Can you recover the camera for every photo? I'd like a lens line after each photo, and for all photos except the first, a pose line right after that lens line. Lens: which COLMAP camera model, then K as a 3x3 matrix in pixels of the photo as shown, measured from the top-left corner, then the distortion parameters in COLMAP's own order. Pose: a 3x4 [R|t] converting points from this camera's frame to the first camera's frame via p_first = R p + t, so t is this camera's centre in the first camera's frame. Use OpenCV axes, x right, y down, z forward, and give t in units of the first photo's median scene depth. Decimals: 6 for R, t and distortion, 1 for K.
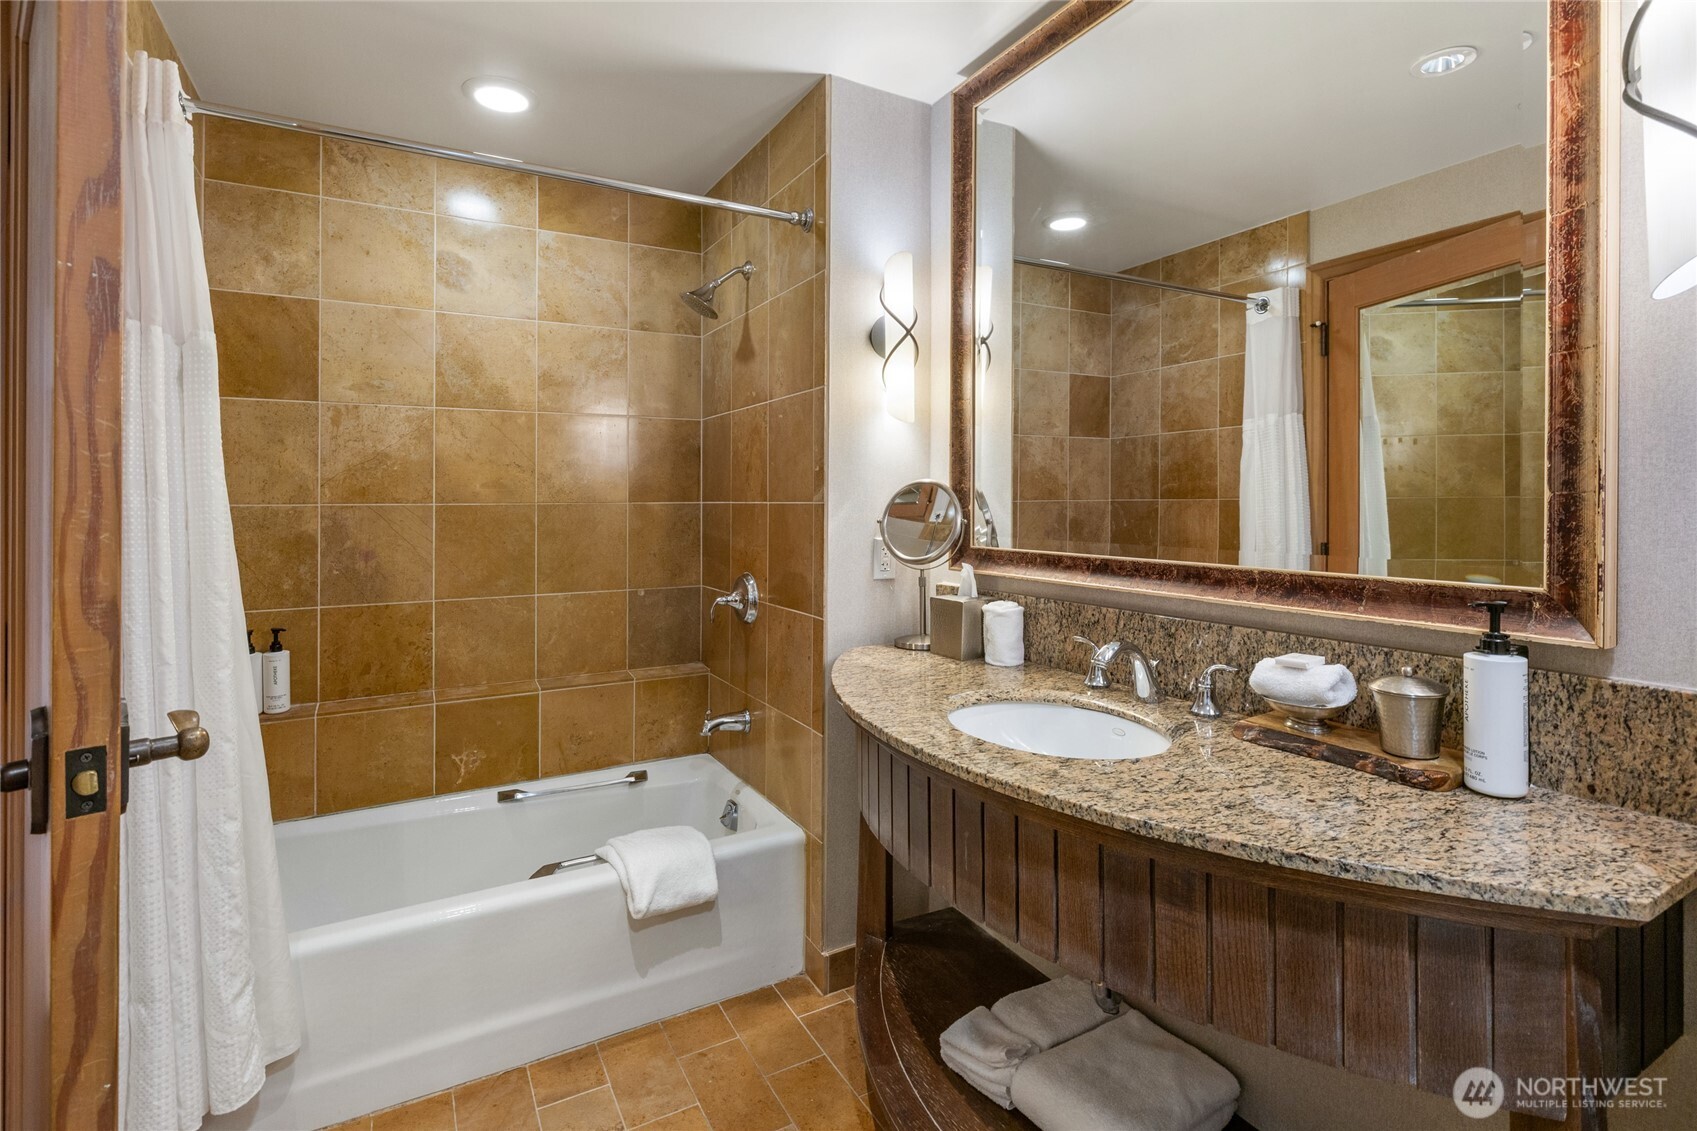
lens RADIAL K [[801.0, 0, 850.1], [0, 801.0, 503.8], [0, 0, 1]] dist [-0.001609, -0.000115]
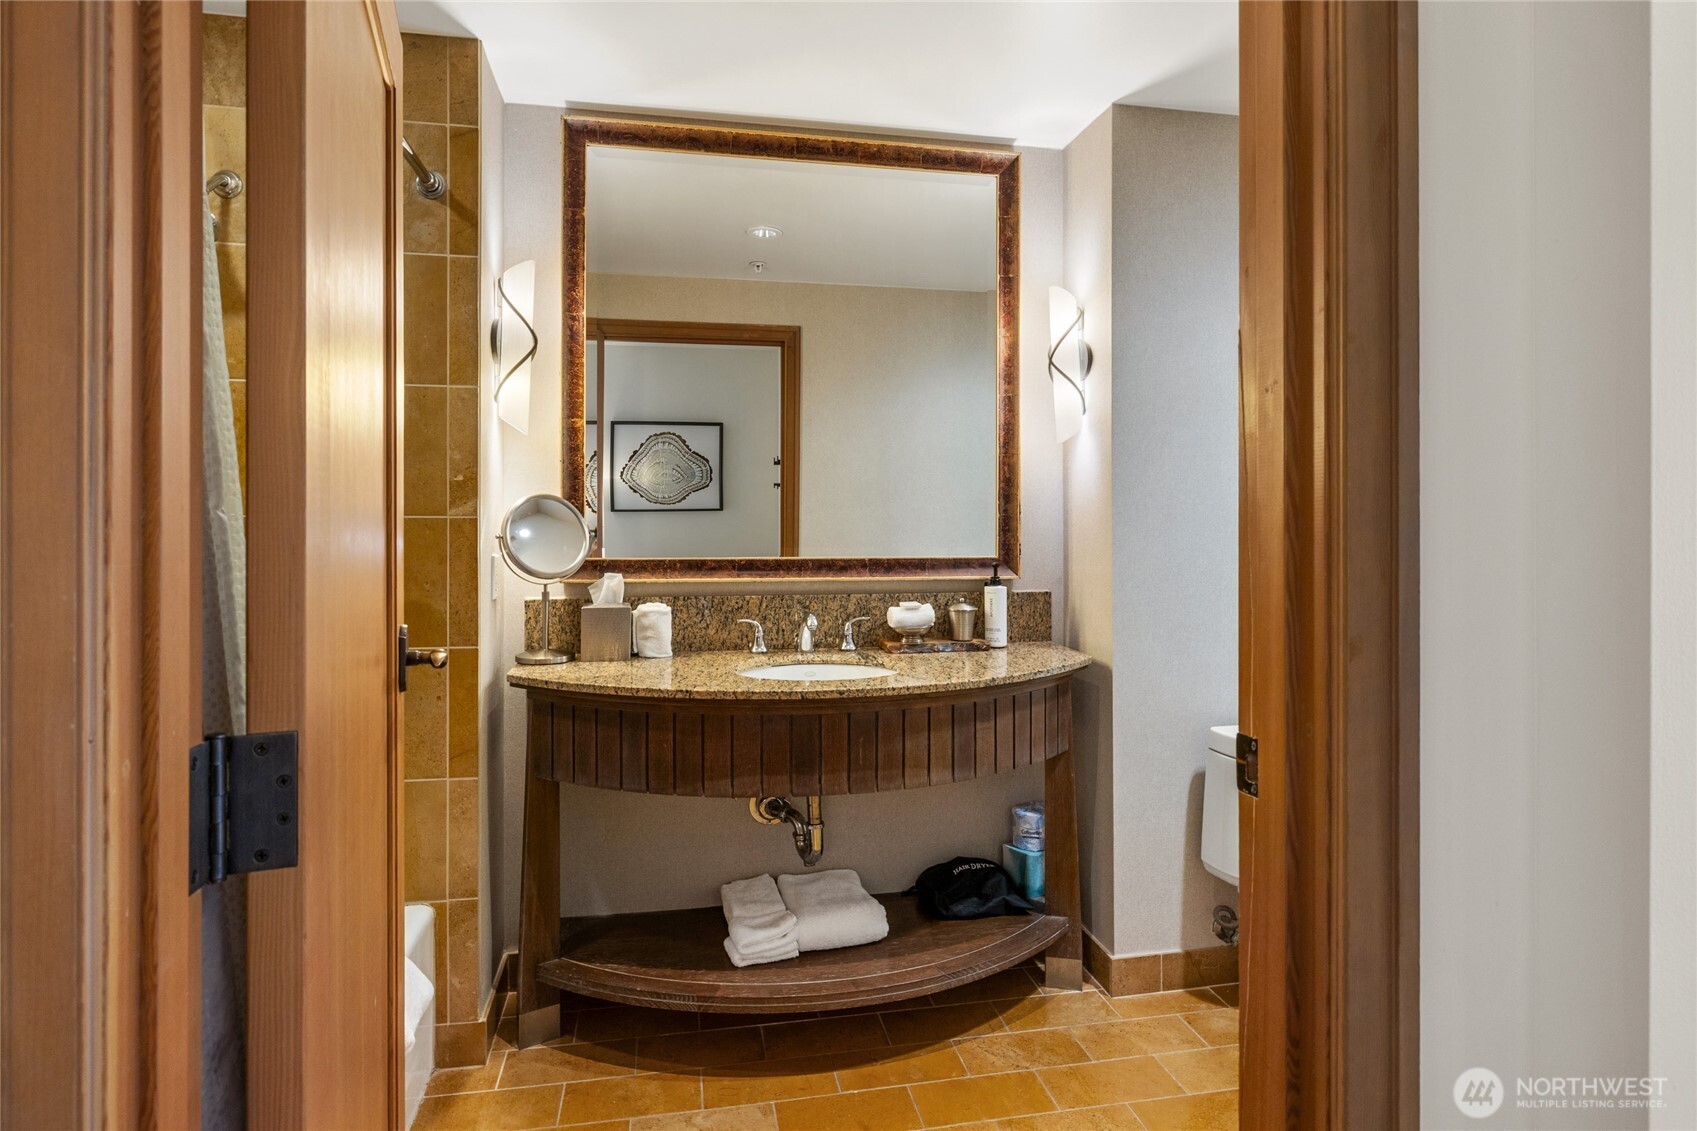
lens RADIAL K [[916.9, 0, 847.6], [0, 916.9, 518.6], [0, 0, 1]] dist [0.001062, 0.000045]
pose [[0.308458, 0.001193, 0.951237, -1.300380], [-0.002249, 0.999997, -0.000525, 0.000389], [-0.951235, -0.001977, 0.308460, 0.434408]]
